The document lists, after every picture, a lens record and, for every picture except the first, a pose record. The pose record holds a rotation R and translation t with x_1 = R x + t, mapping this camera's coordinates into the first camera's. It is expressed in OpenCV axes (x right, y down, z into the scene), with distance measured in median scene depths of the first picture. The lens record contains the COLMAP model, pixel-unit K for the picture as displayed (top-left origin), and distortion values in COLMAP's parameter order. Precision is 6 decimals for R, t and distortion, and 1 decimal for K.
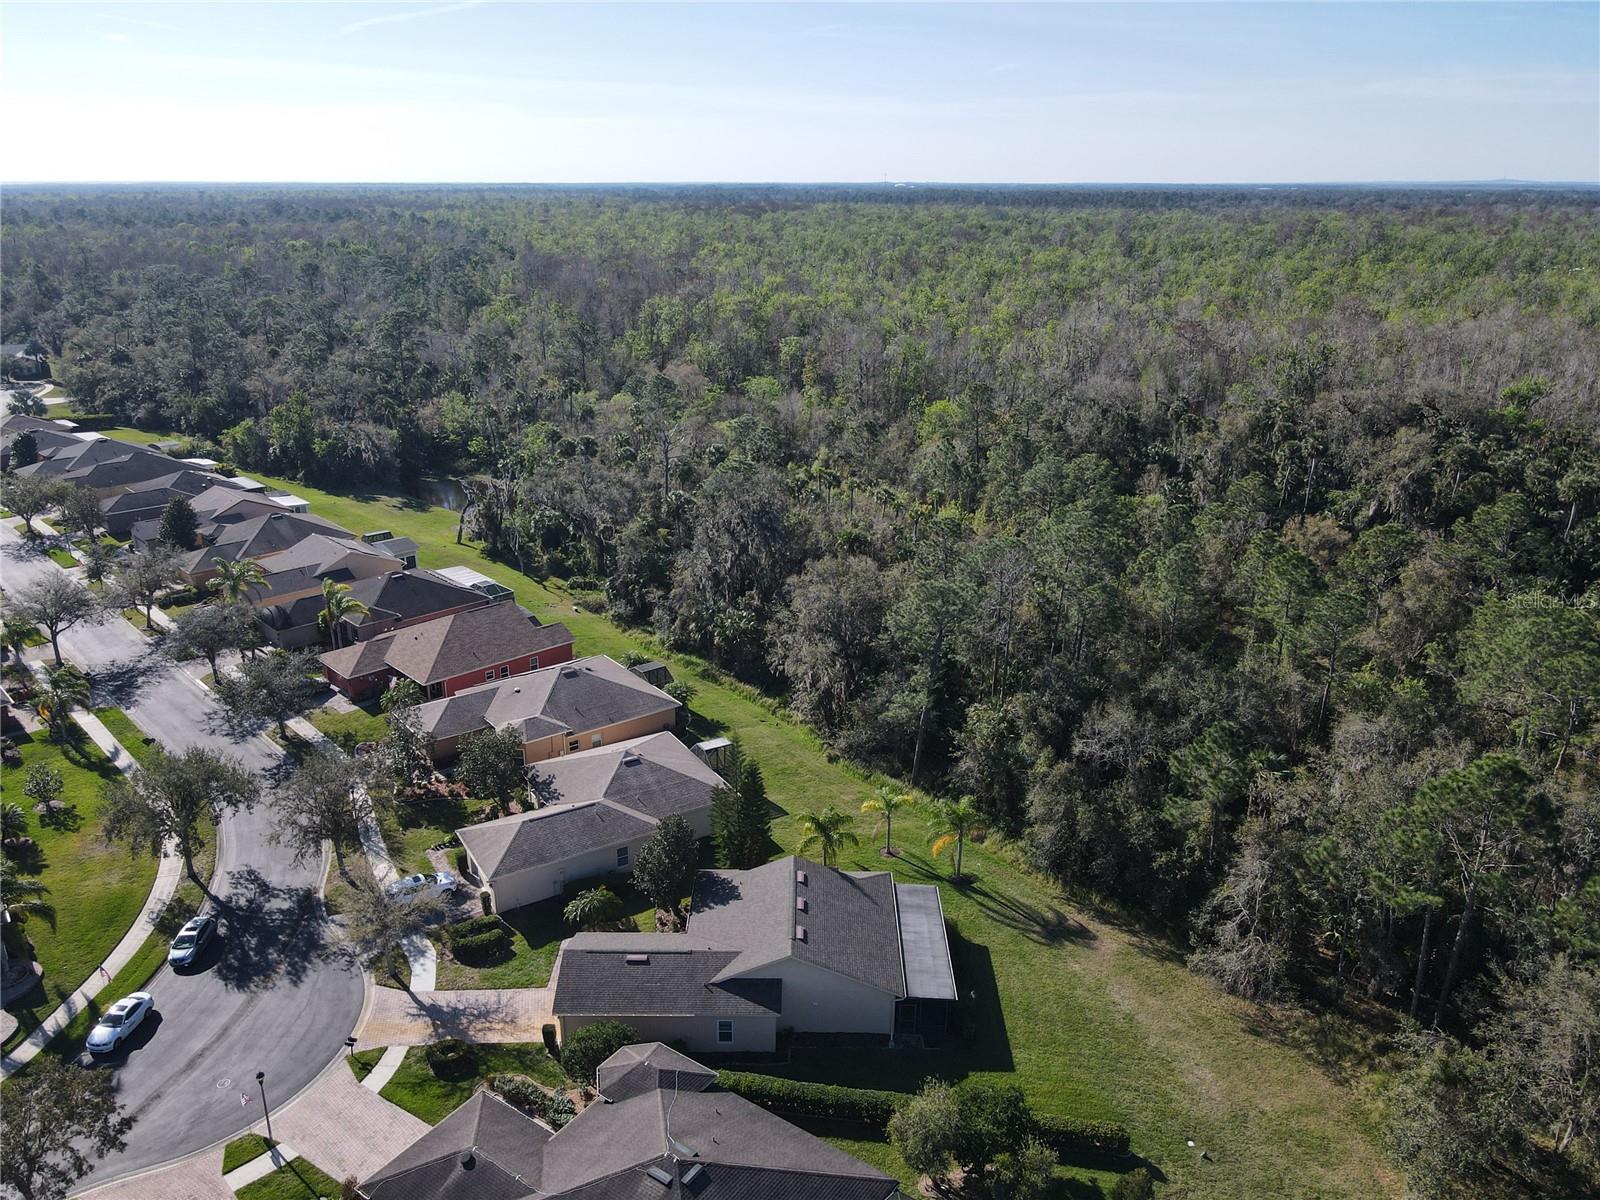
lens RADIAL K [[1193.4, 0, 800.0], [0, 1193.4, 600.0], [0, 0, 1]] dist [-0.002795, -0.001666]
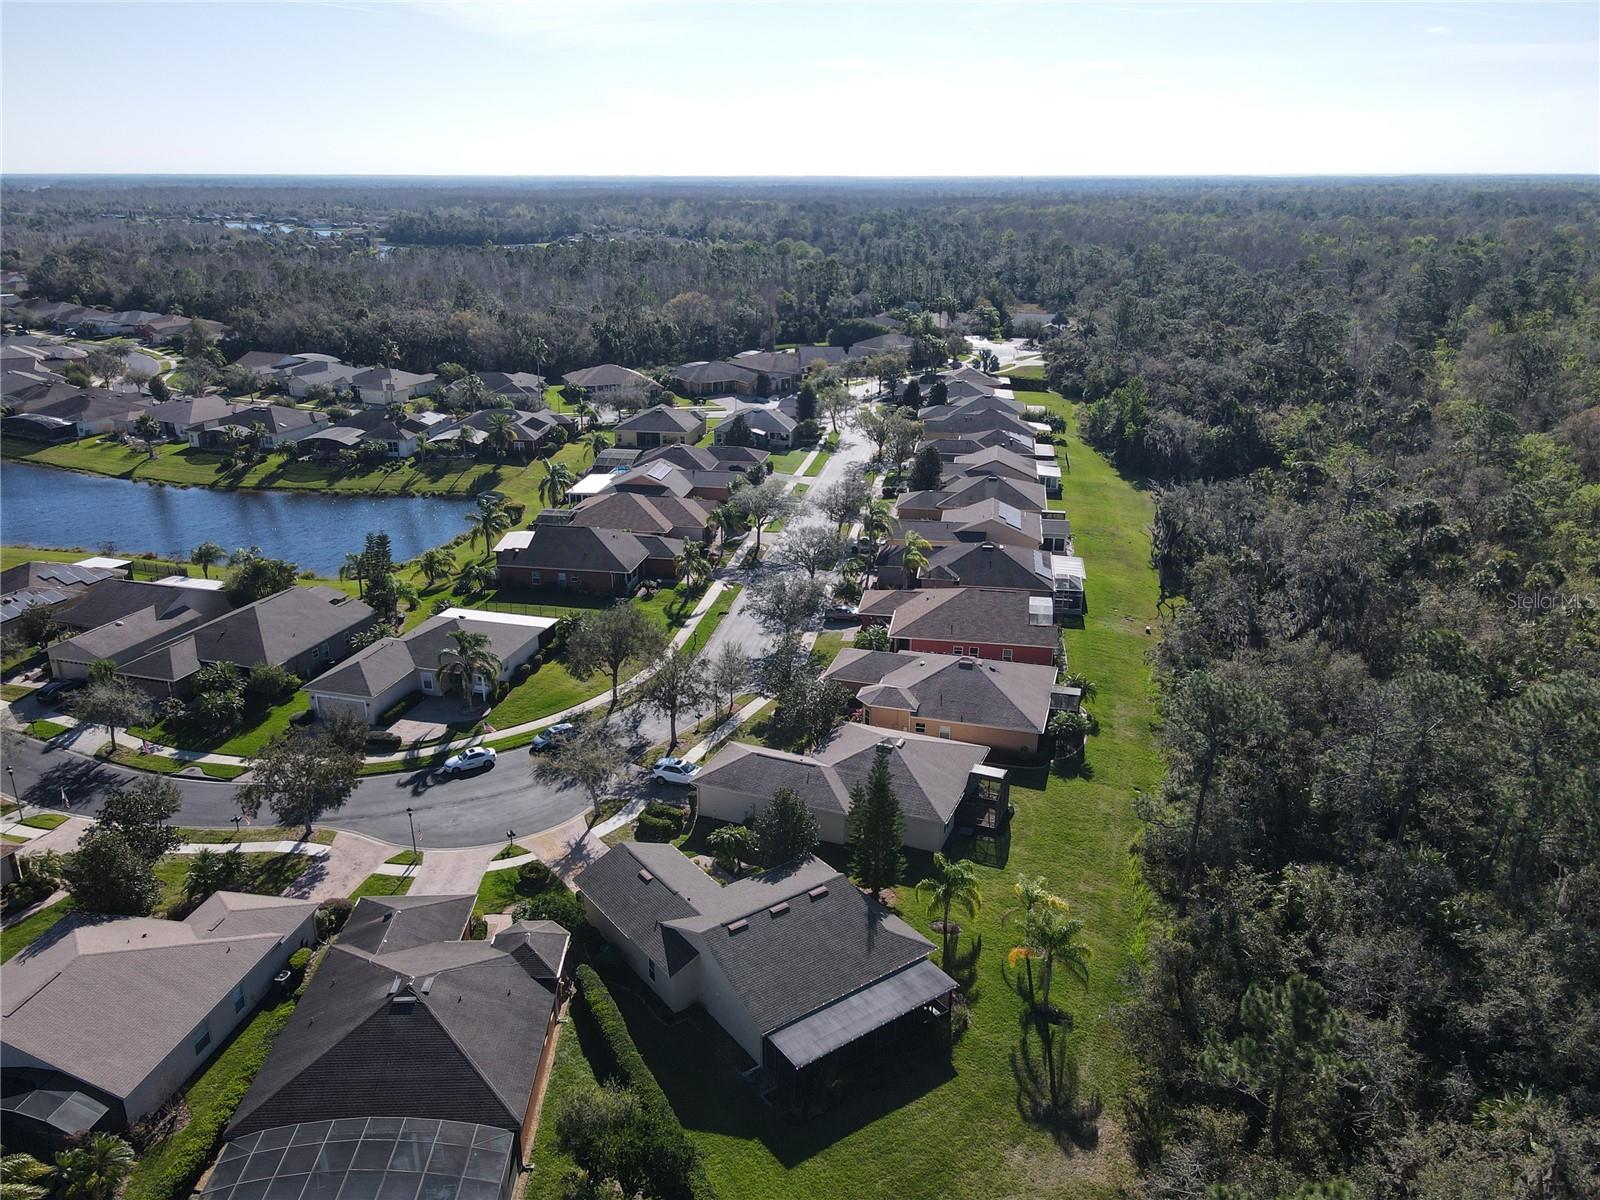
lens RADIAL K [[1190.3, 0, 795.0], [0, 1190.3, 618.9], [0, 0, 1]] dist [0.005621, 0.022073]
pose [[0.589194, 0.282141, -0.757131, 0.701006], [-0.267376, 0.952342, 0.146815, -0.125169], [0.762470, 0.115936, 0.636552, 0.359143]]
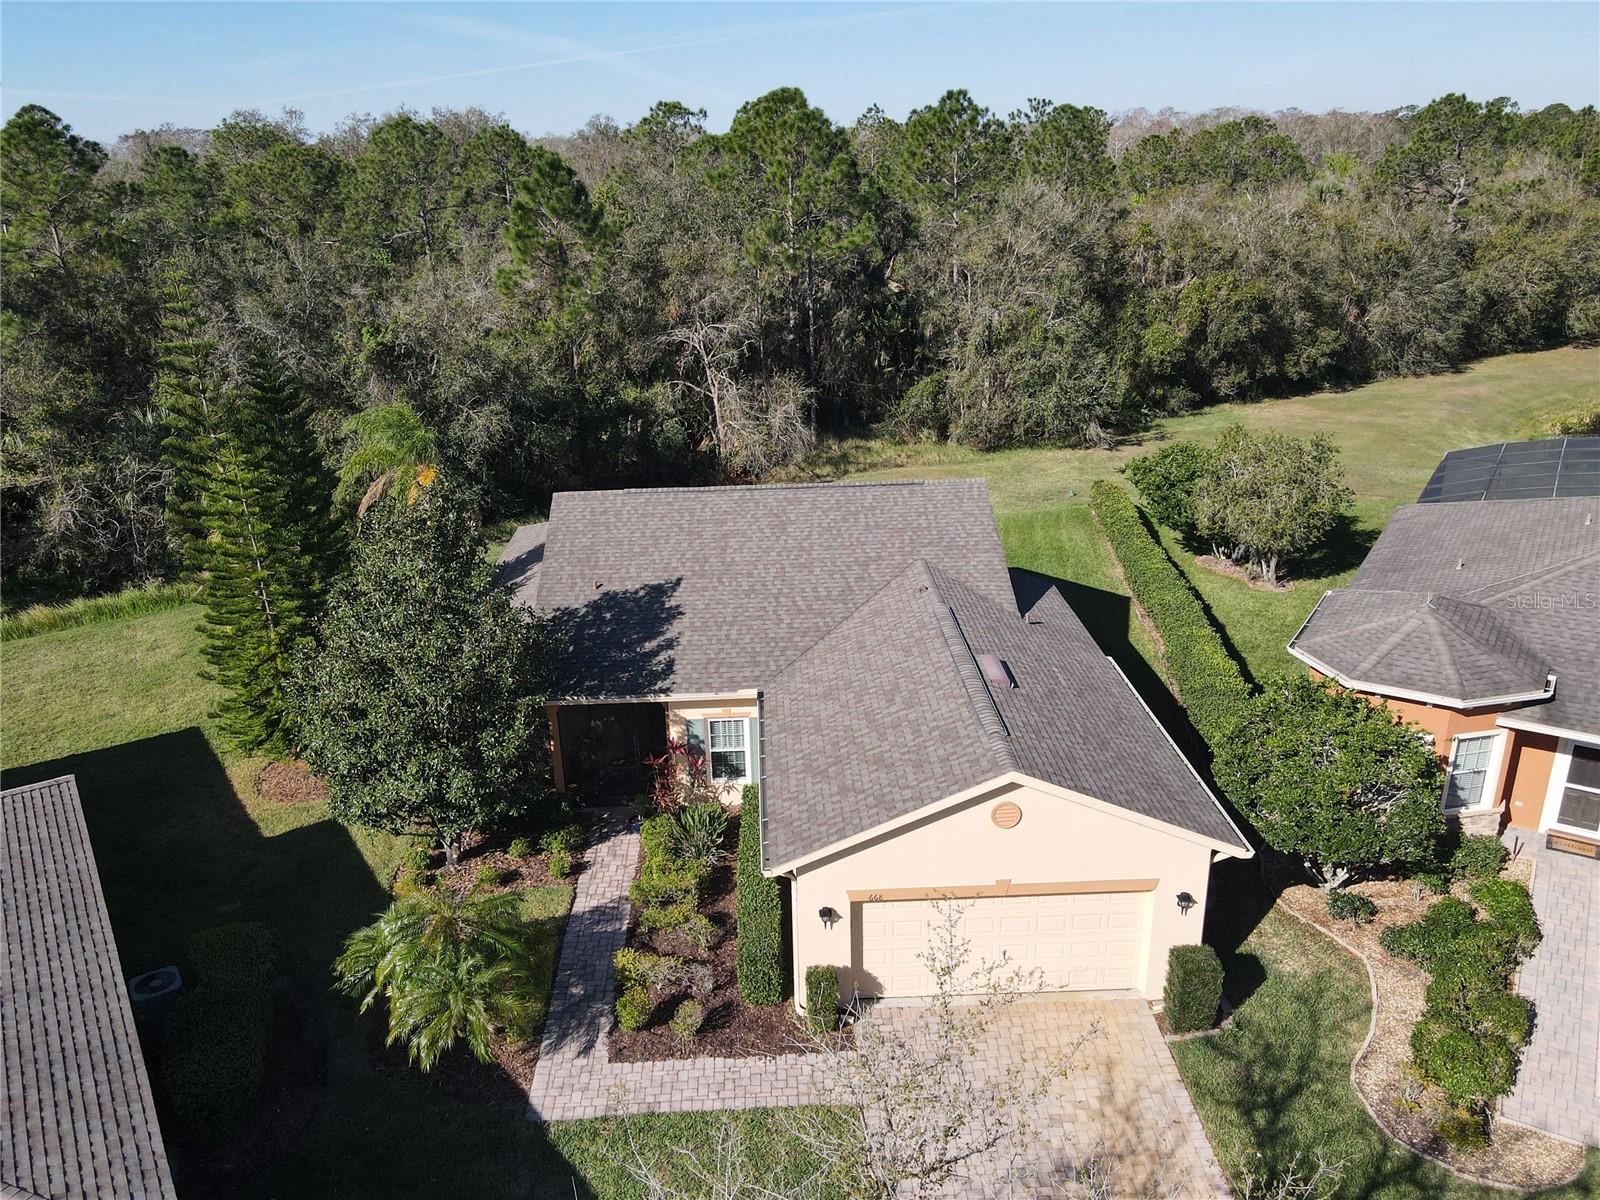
lens RADIAL K [[1227.9, 0, 798.1], [0, 1227.9, 637.6], [0, 0, 1]] dist [0.013797, 0.010671]
pose [[-0.045204, -0.360754, 0.931565, -0.424718], [0.364001, 0.862462, 0.351657, 0.154790], [-0.930301, 0.354987, 0.092328, 0.986700]]
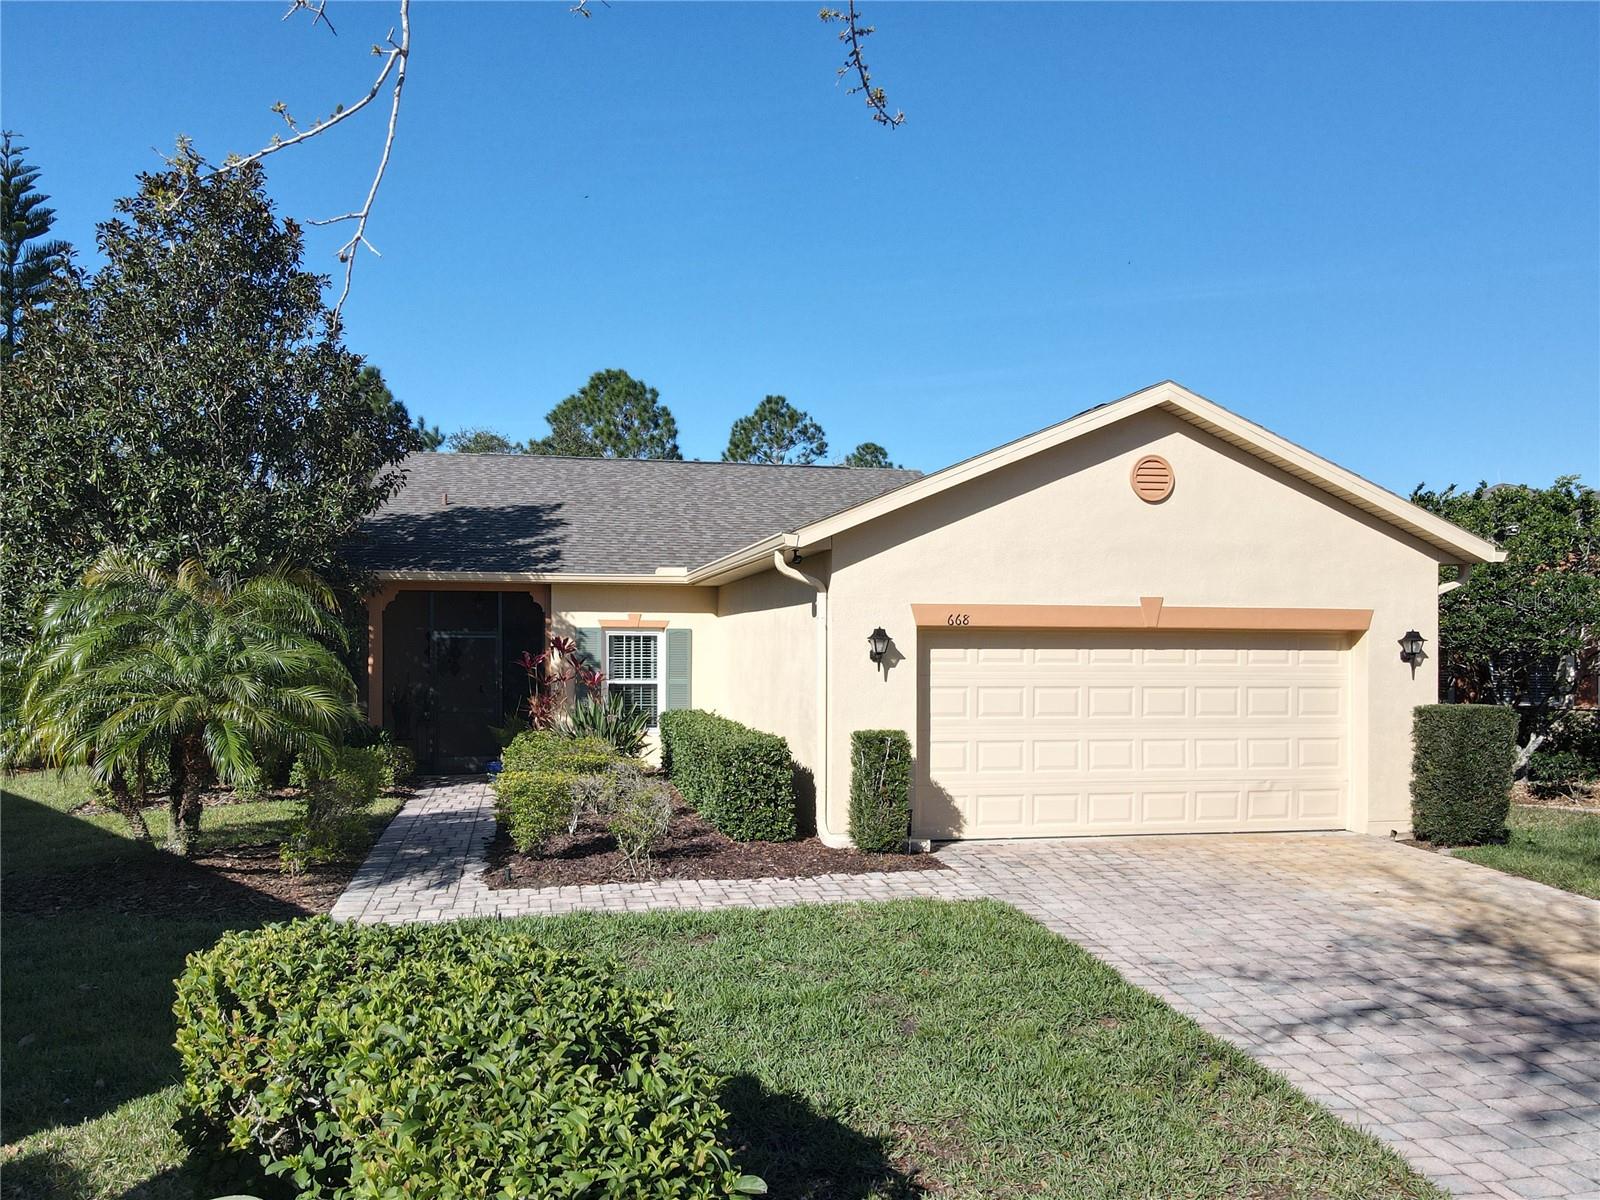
lens RADIAL K [[1190.3, 0, 795.0], [0, 1190.3, 618.9], [0, 0, 1]] dist [0.005621, 0.022073]
pose [[-0.227252, 0.023230, 0.973559, -0.342375], [0.329284, 0.942664, 0.054370, 0.291750], [-0.916476, 0.332933, -0.221871, 1.072367]]
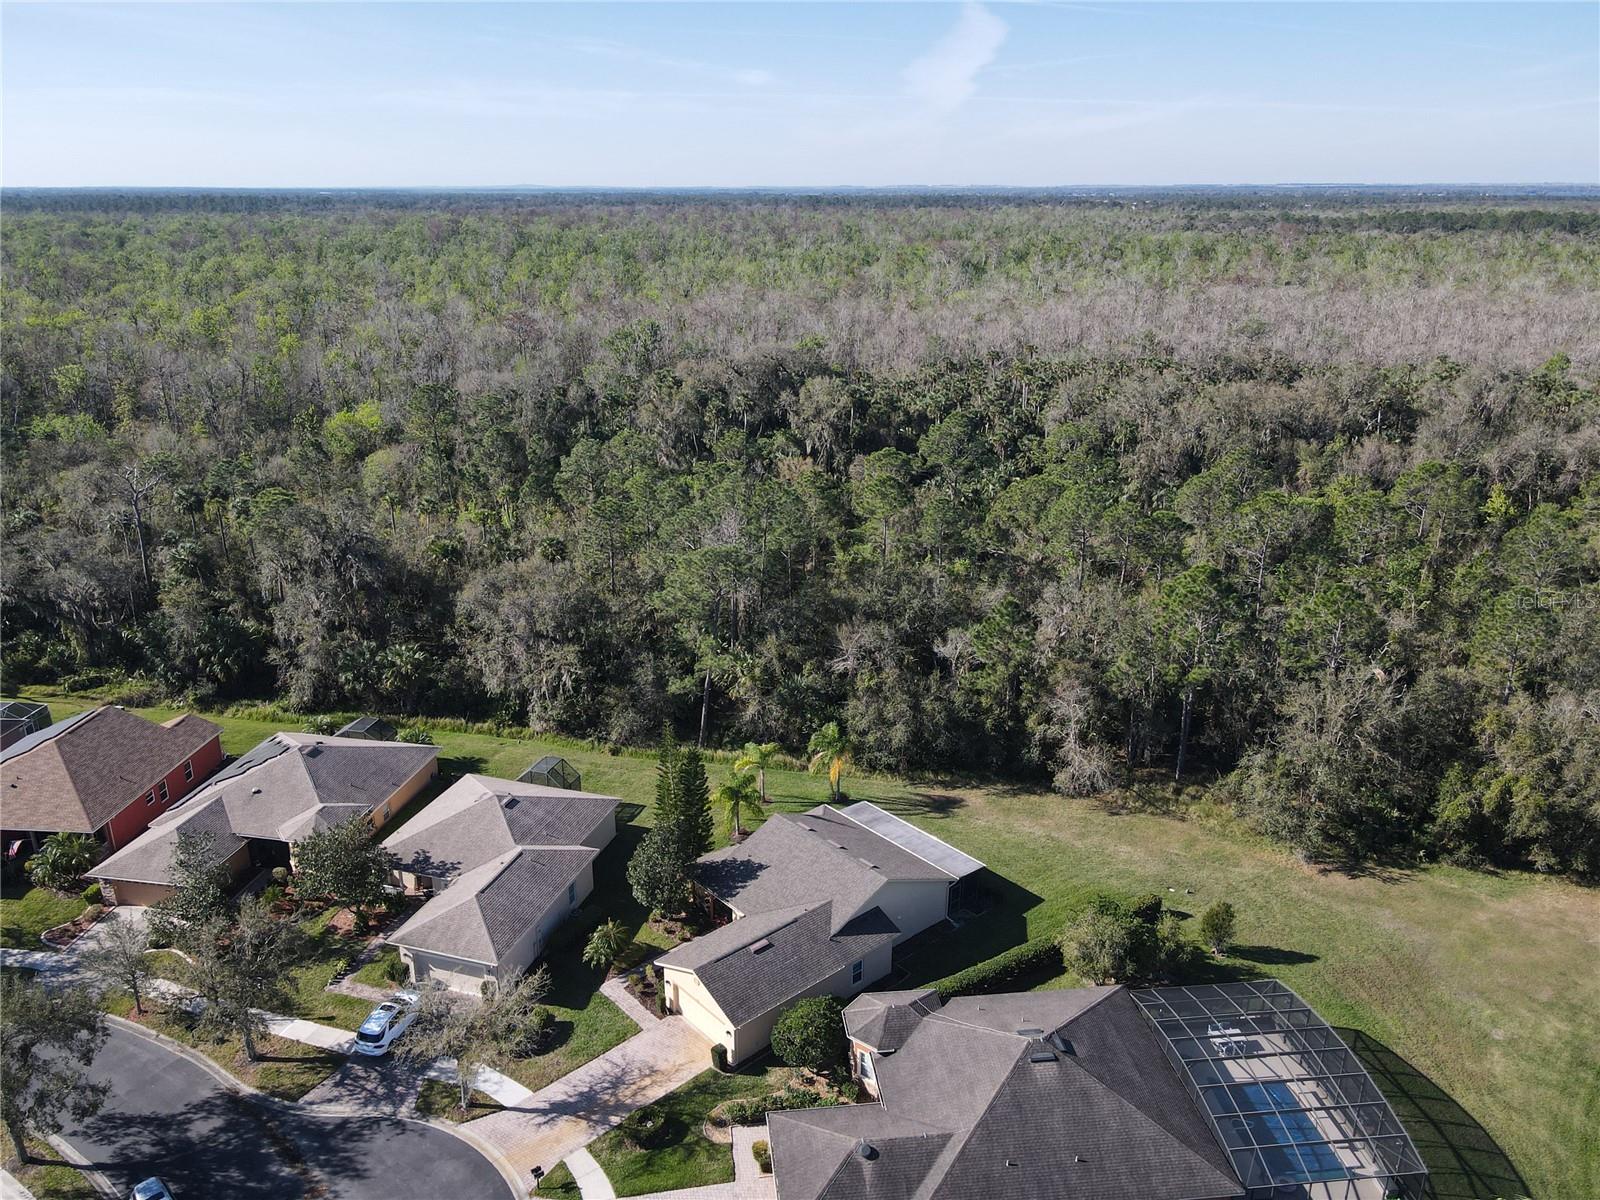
lens RADIAL K [[1185.6, 0, 802.5], [0, 1185.6, 605.6], [0, 0, 1]] dist [0.019984, 0.007623]
pose [[0.745360, -0.221812, 0.628679, -0.649080], [0.224053, 0.971520, 0.077138, -0.040791], [-0.627884, 0.083362, 0.773830, 0.185675]]
